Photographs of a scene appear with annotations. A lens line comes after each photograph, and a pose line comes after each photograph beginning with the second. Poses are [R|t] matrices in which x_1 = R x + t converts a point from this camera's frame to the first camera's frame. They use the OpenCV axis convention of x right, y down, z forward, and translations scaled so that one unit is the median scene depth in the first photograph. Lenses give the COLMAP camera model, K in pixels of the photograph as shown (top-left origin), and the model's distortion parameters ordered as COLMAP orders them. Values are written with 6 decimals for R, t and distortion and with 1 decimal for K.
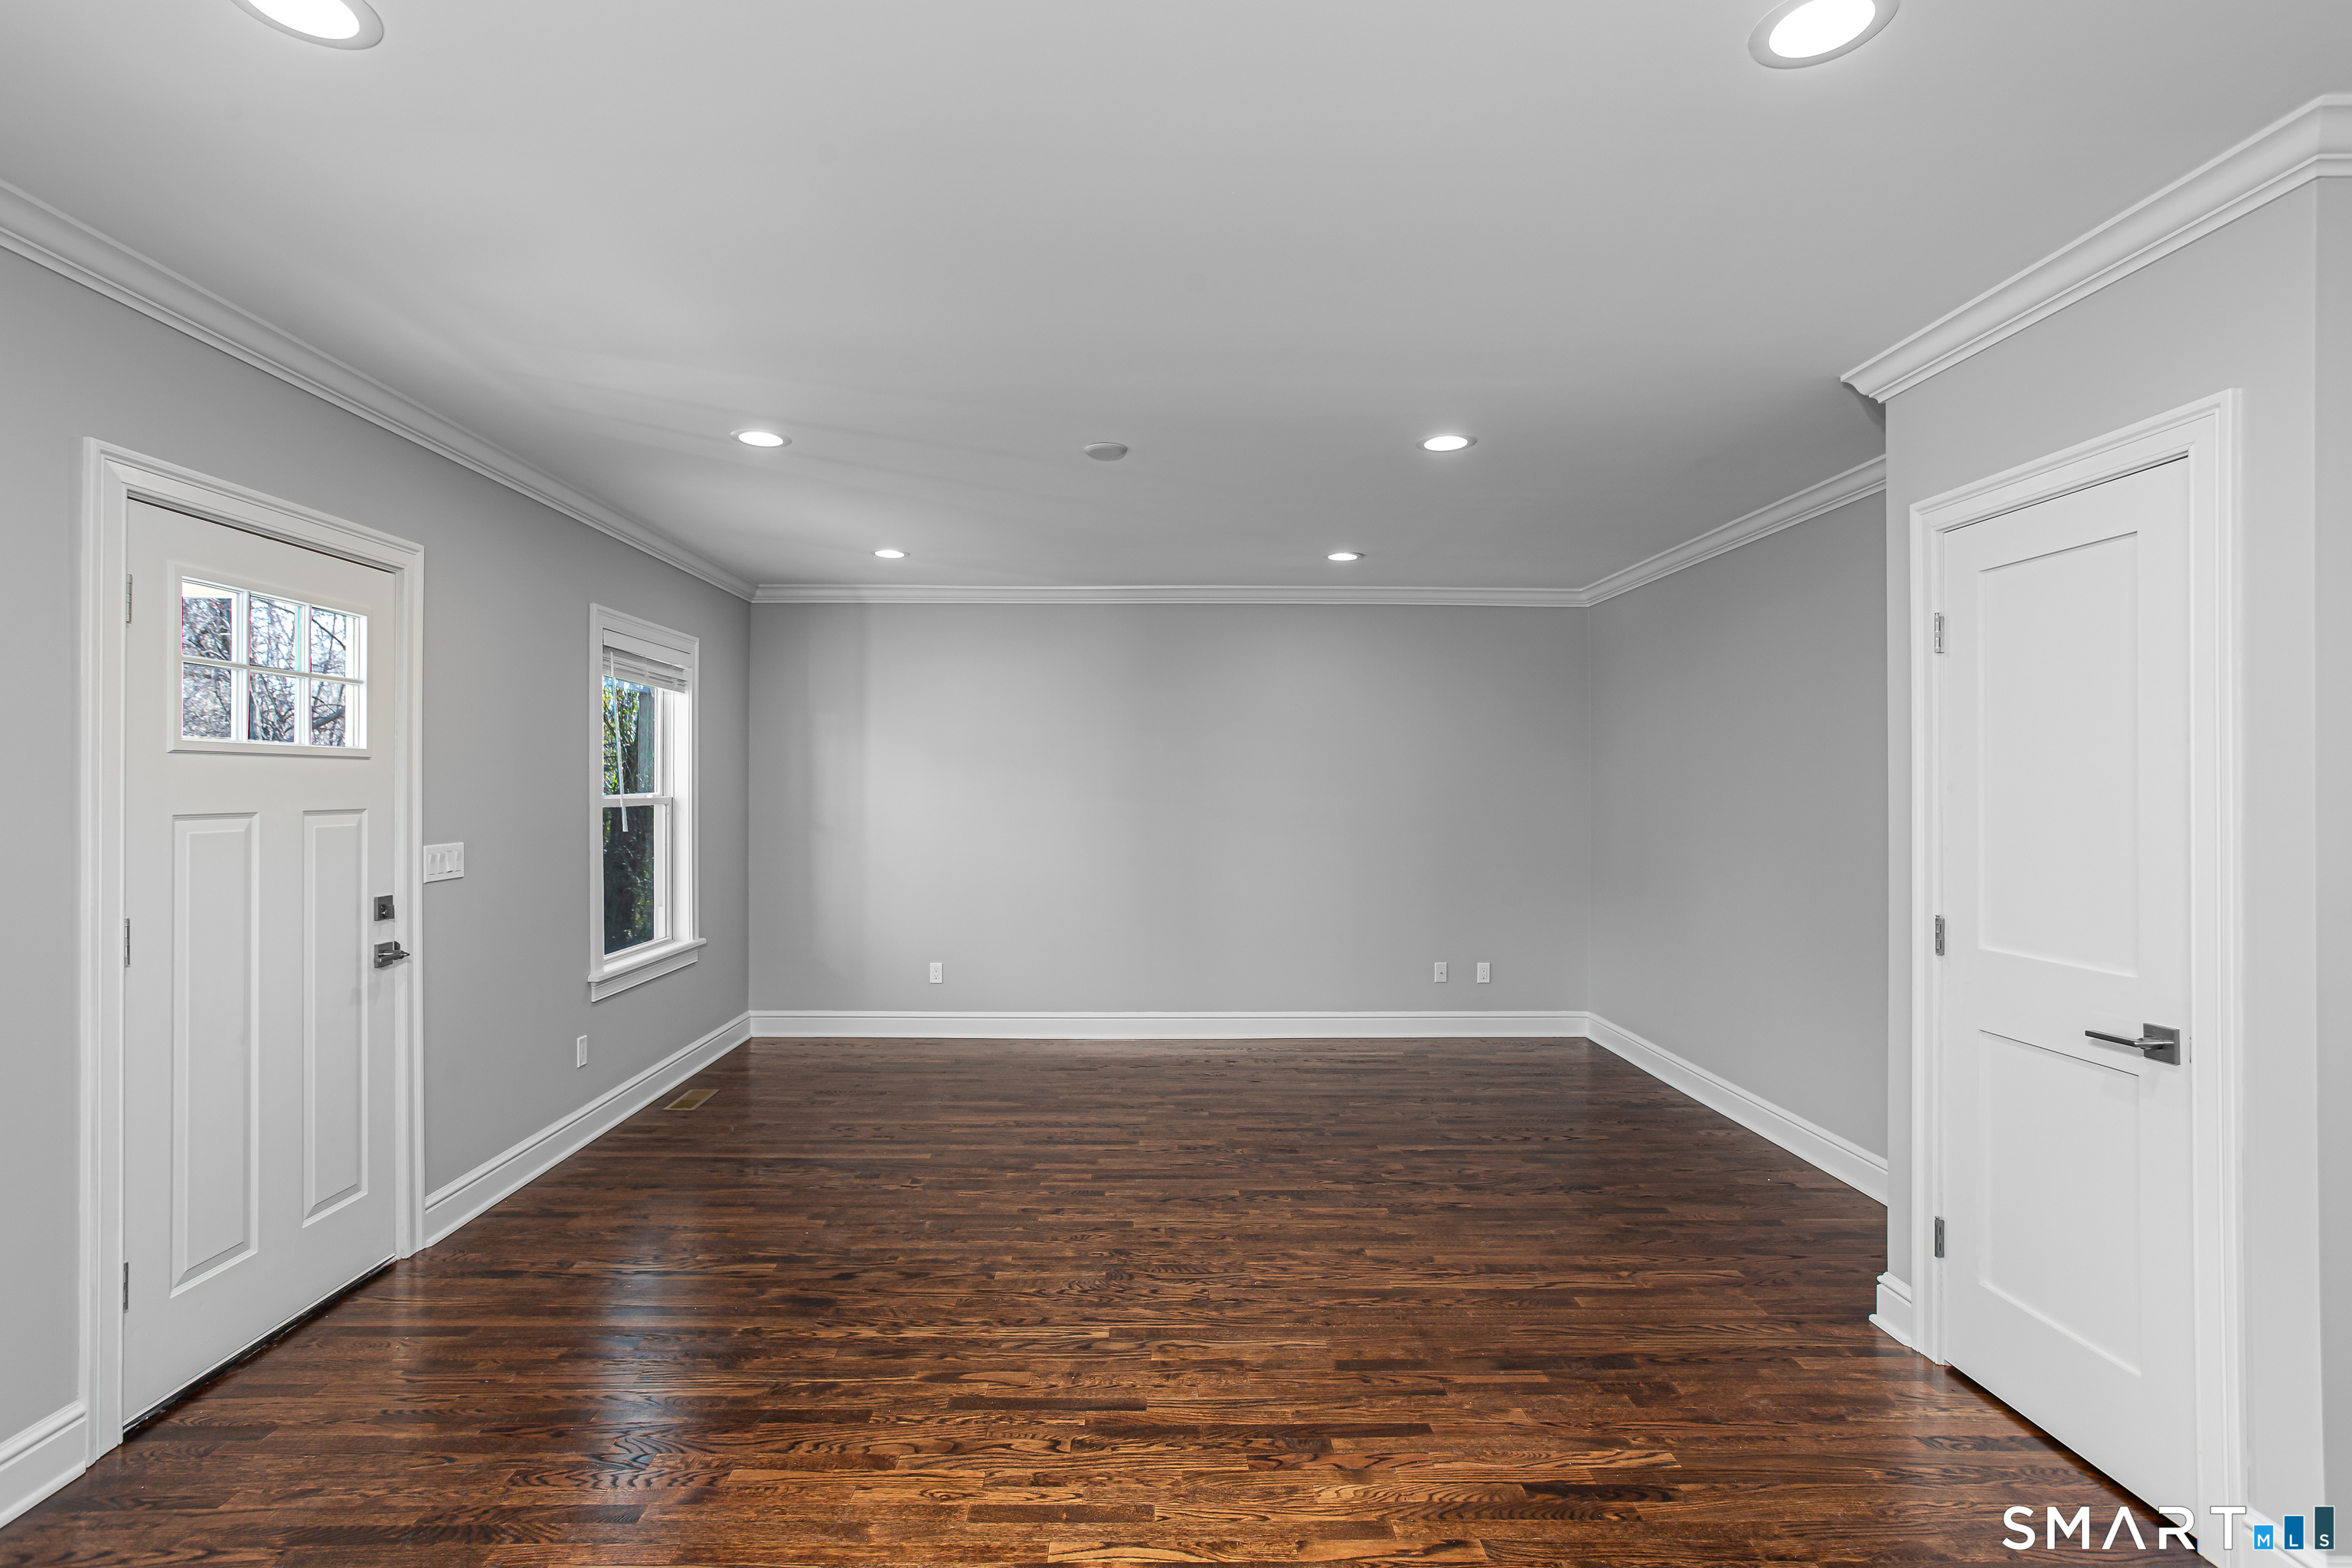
lens RADIAL K [[1119.8, 0, 1178.8], [0, 1119.8, 779.5], [0, 0, 1]] dist [-0.064484, 0.043356]
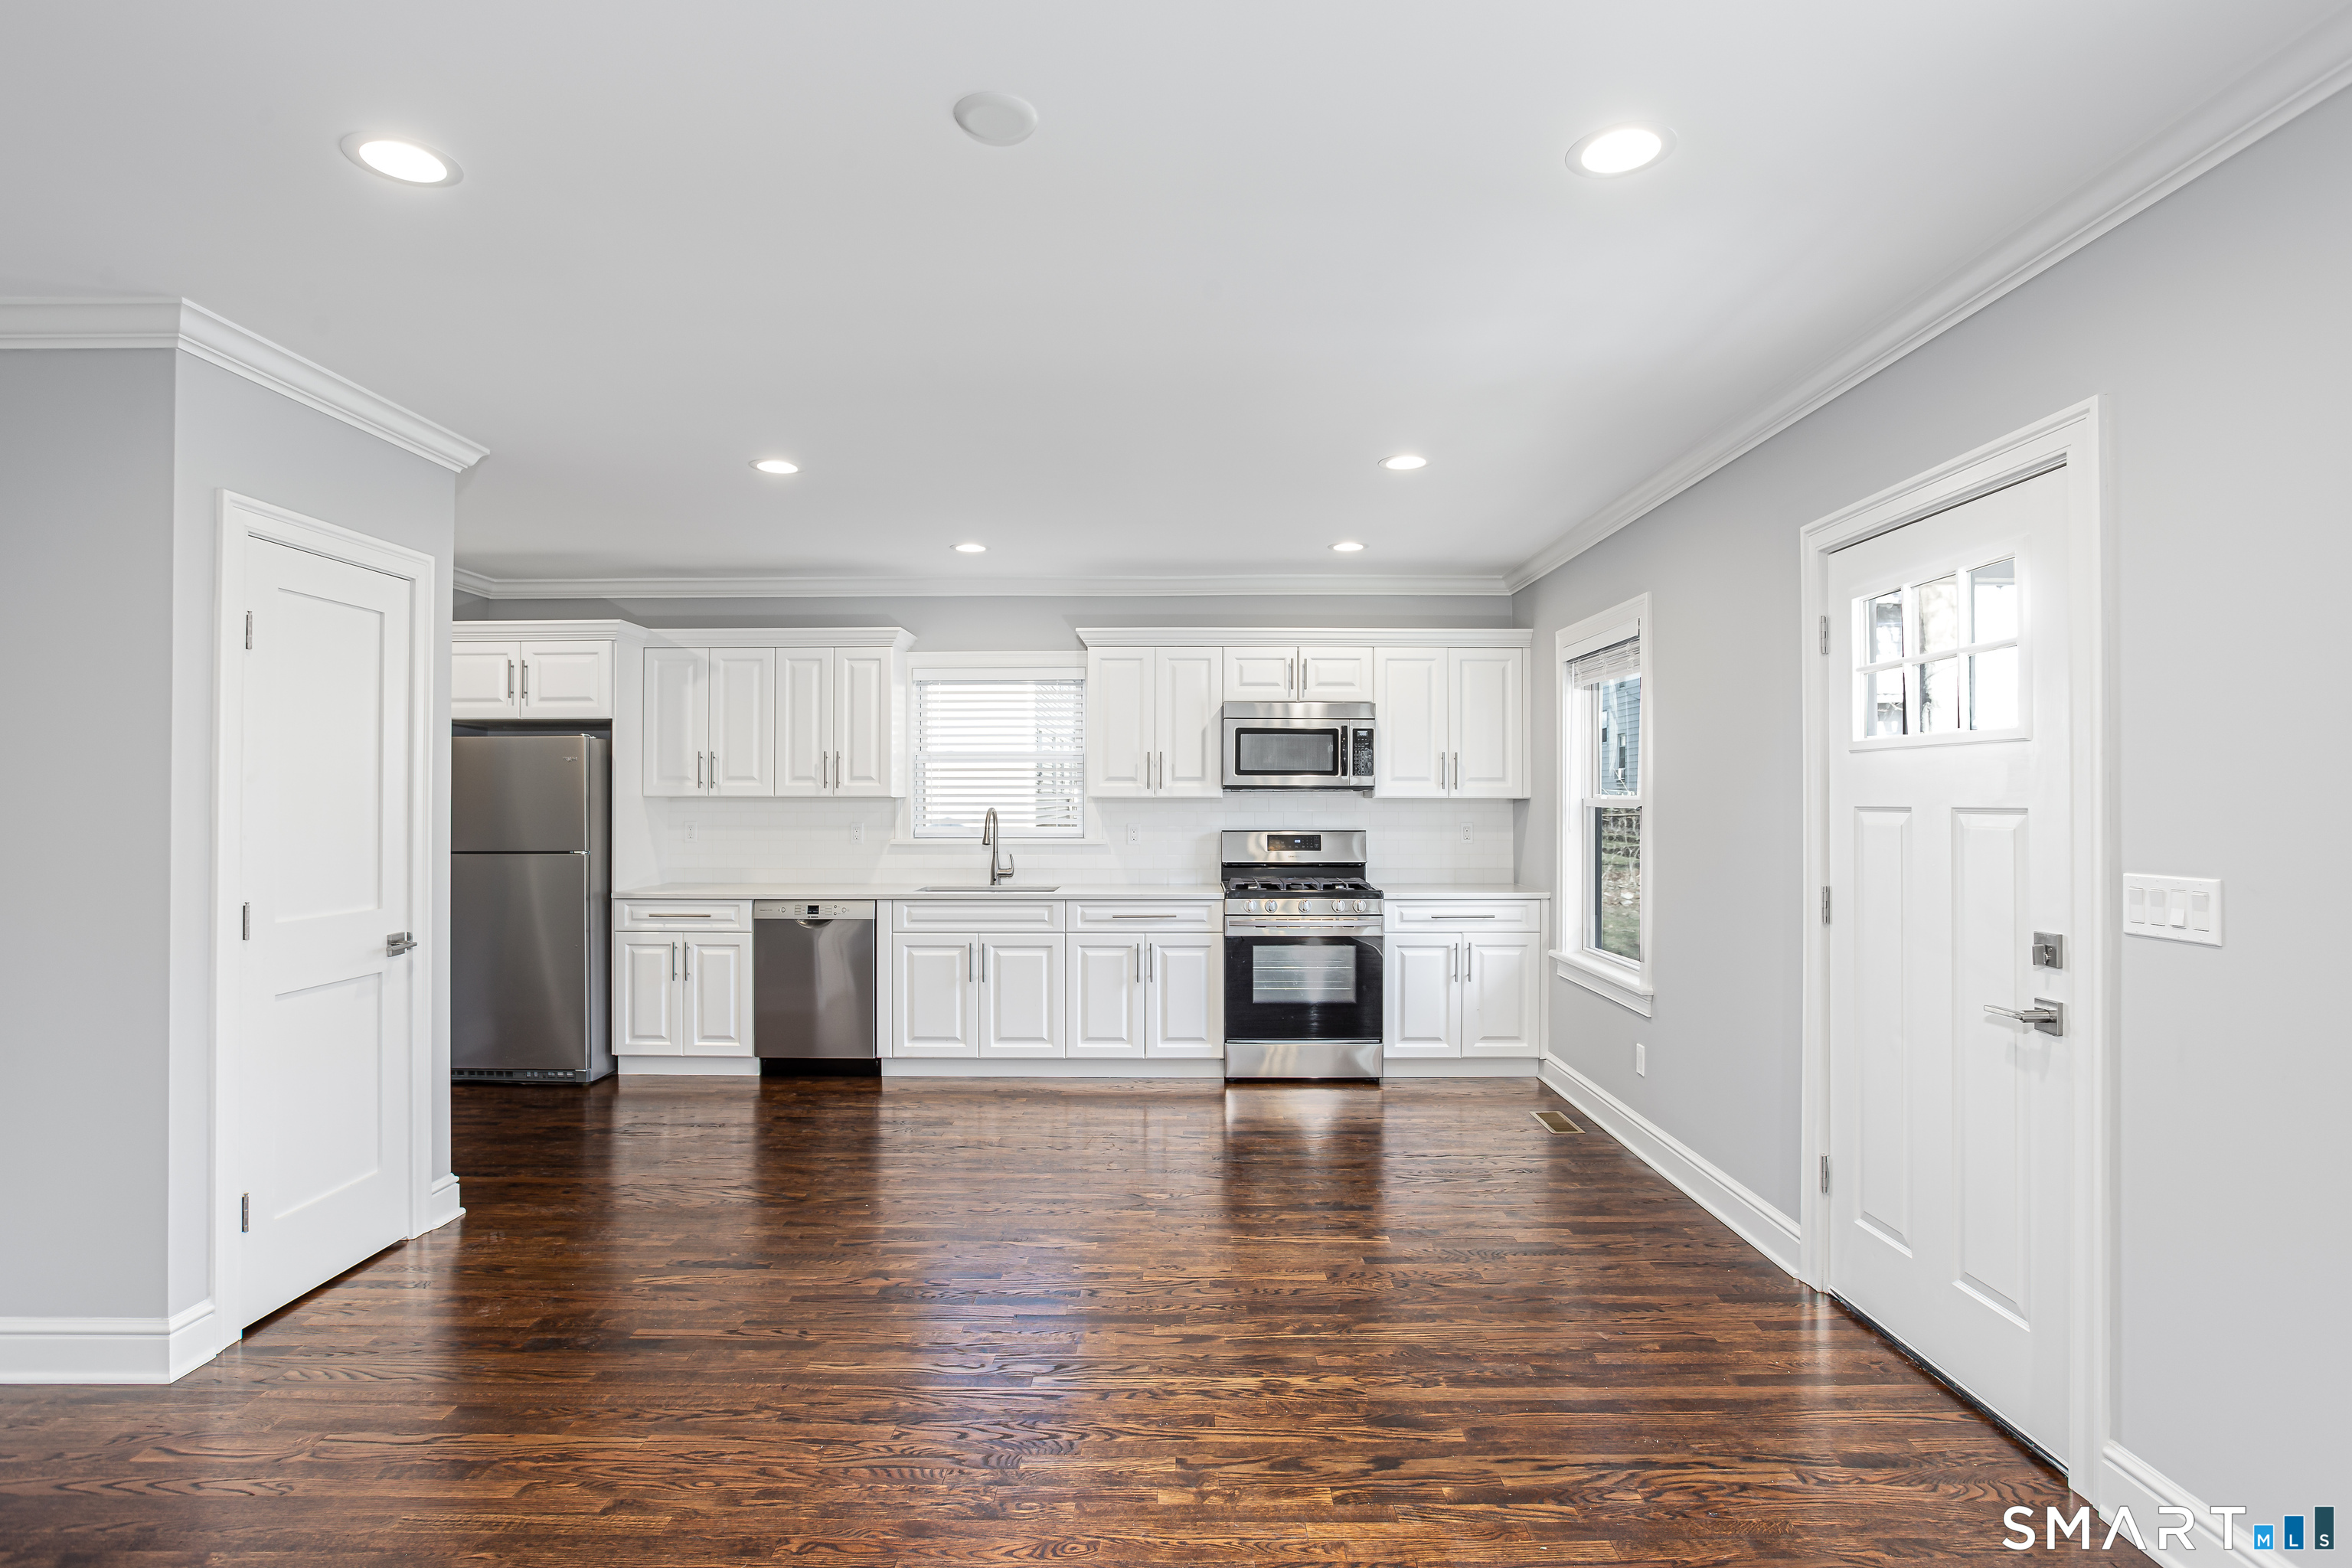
lens RADIAL K [[1224.1, 0, 1176.0], [0, 1224.1, 784.0], [0, 0, 1]] dist [-0.054603, 0.030092]
pose [[-0.998951, -0.000921, 0.045779, -0.211226], [-0.001802, 0.999814, -0.019216, 0.028685], [-0.045753, -0.019278, -0.998767, 1.867551]]
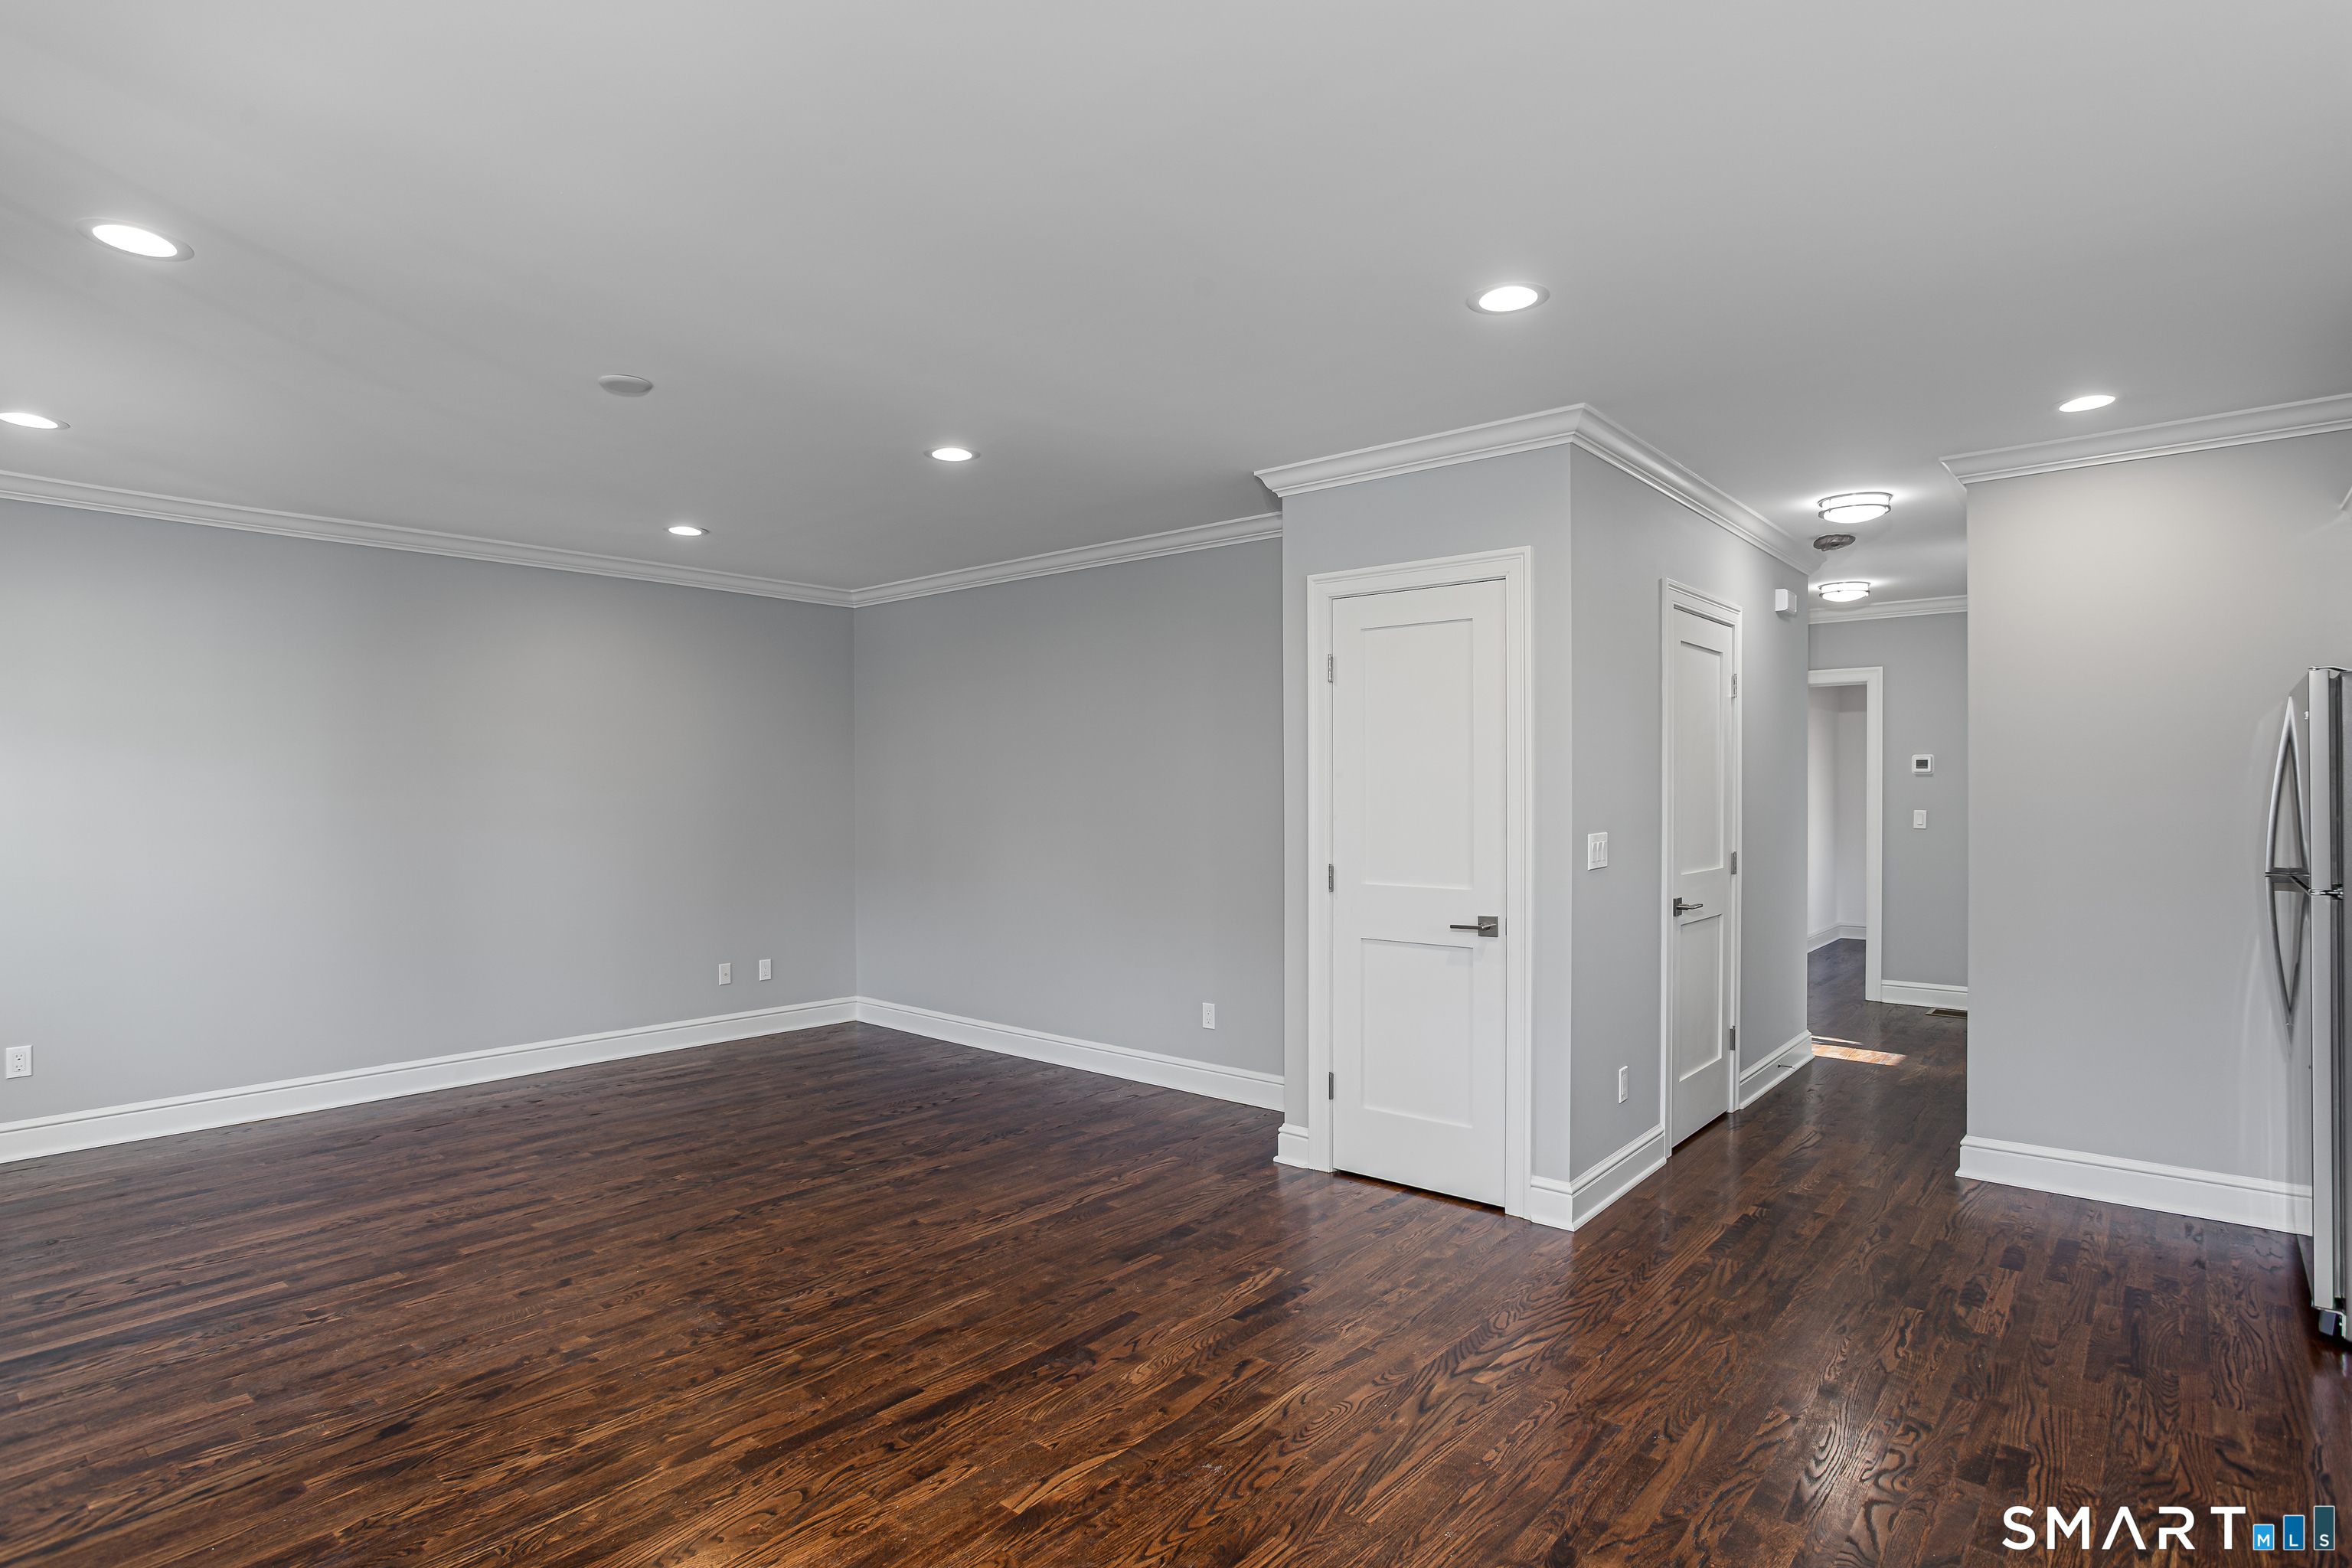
lens RADIAL K [[1175.0, 0, 1138.1], [0, 1175.0, 793.6], [0, 0, 1]] dist [-0.050477, 0.025829]
pose [[0.686289, -0.007715, 0.727288, -0.540961], [-0.000883, 0.999934, 0.011441, 0.012347], [-0.727328, -0.008494, 0.686237, 0.111216]]
